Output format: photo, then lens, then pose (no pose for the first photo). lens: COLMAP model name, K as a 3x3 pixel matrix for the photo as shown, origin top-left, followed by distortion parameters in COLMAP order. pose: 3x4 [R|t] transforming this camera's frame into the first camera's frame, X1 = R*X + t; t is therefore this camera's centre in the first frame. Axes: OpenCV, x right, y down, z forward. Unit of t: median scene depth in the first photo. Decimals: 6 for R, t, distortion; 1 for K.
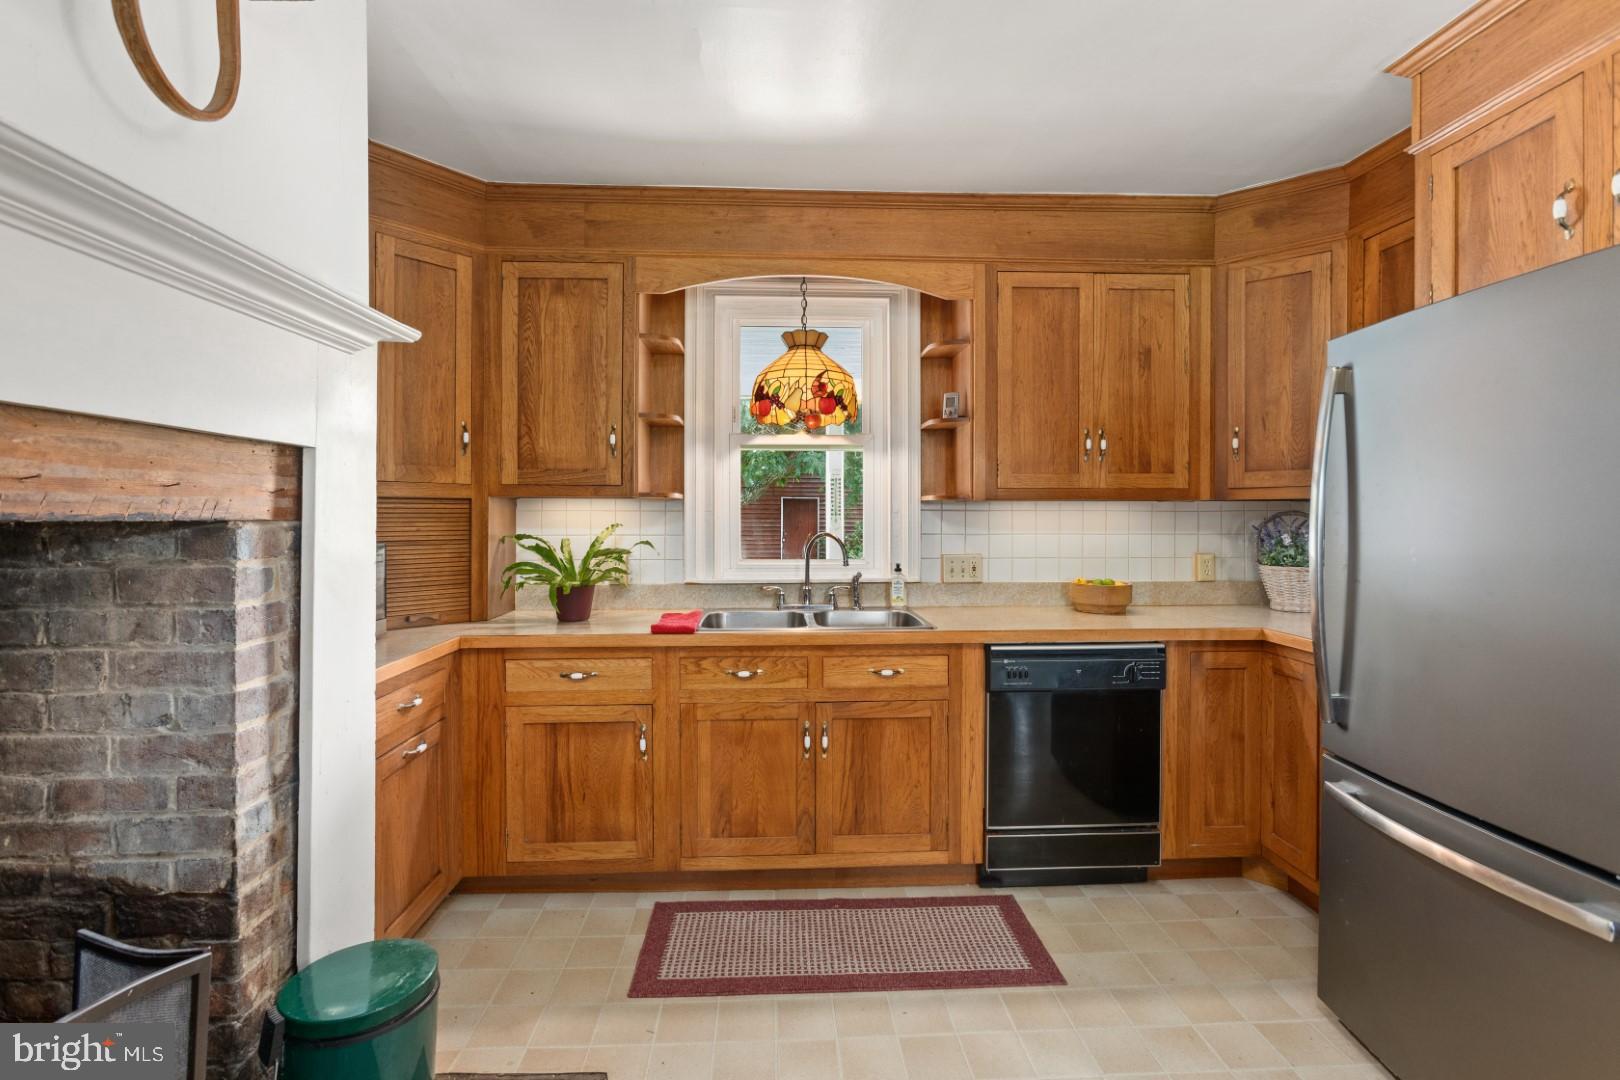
lens RADIAL K [[738.5, 0, 802.6], [0, 738.5, 512.6], [0, 0, 1]] dist [-0.000353, -0.000010]
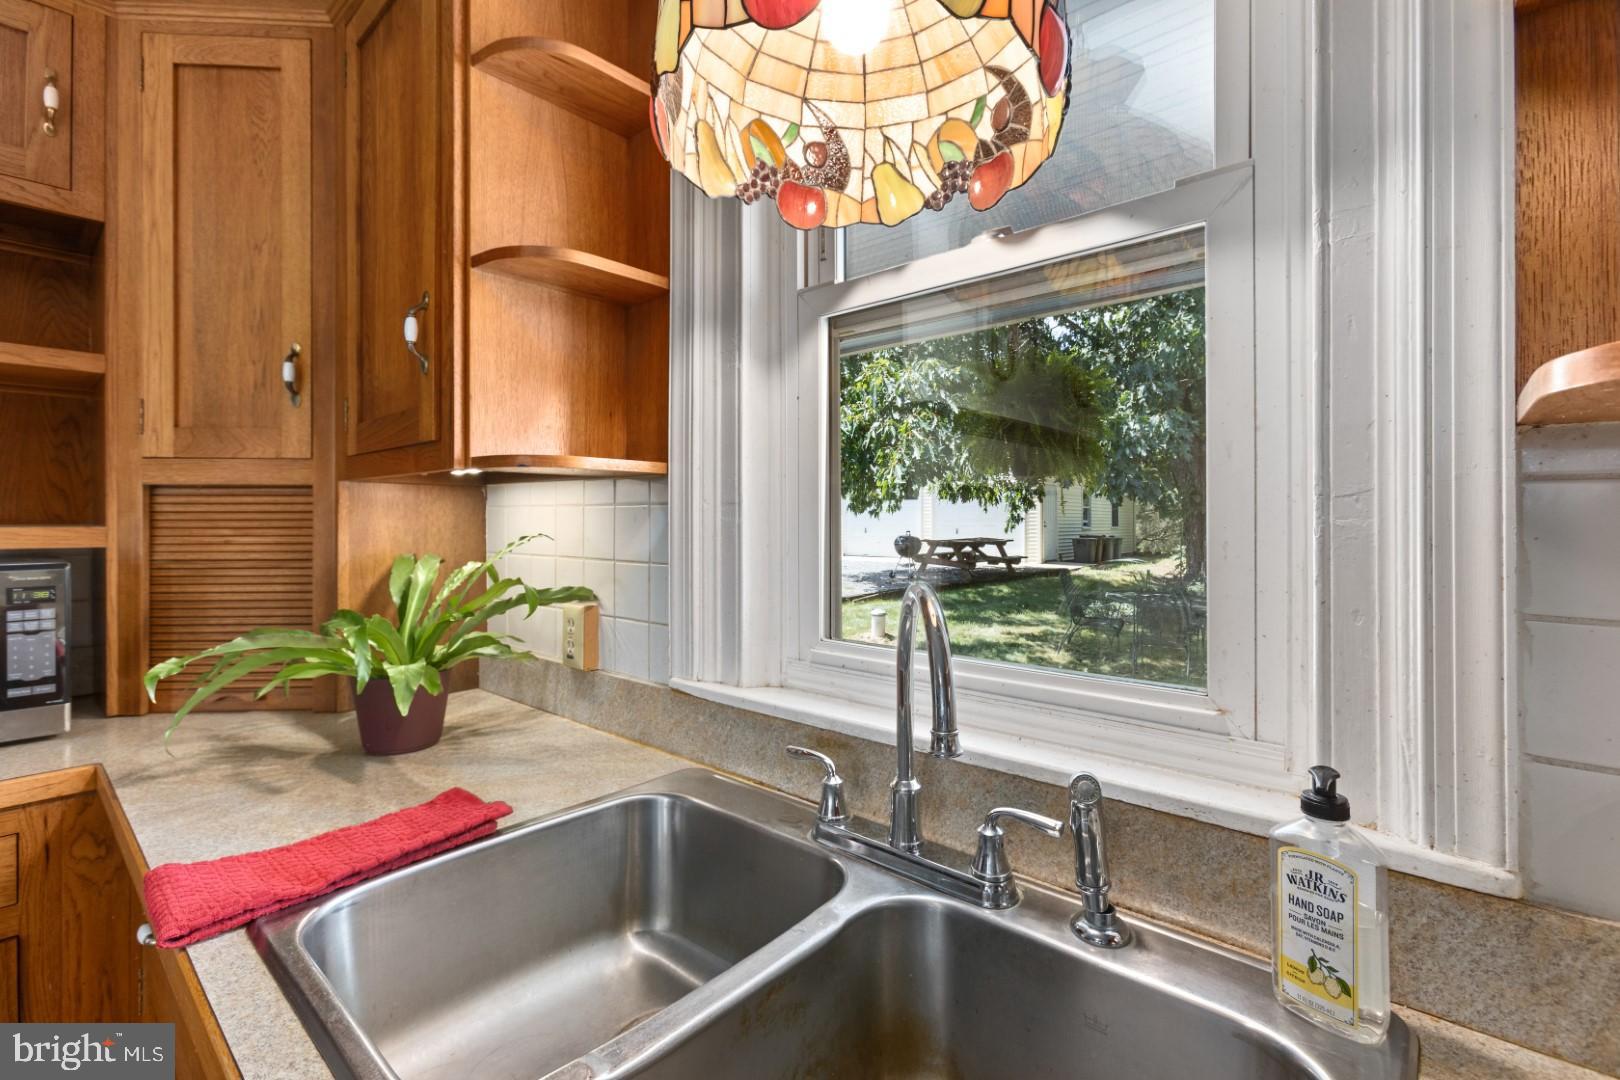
lens RADIAL K [[738.5, 0, 802.6], [0, 738.5, 512.6], [0, 0, 1]] dist [-0.000353, -0.000010]
pose [[0.711523, -0.001085, -0.702662, 0.191653], [-0.000828, 0.999997, -0.002382, 0.002090], [0.702663, 0.002277, 0.711520, 0.881191]]
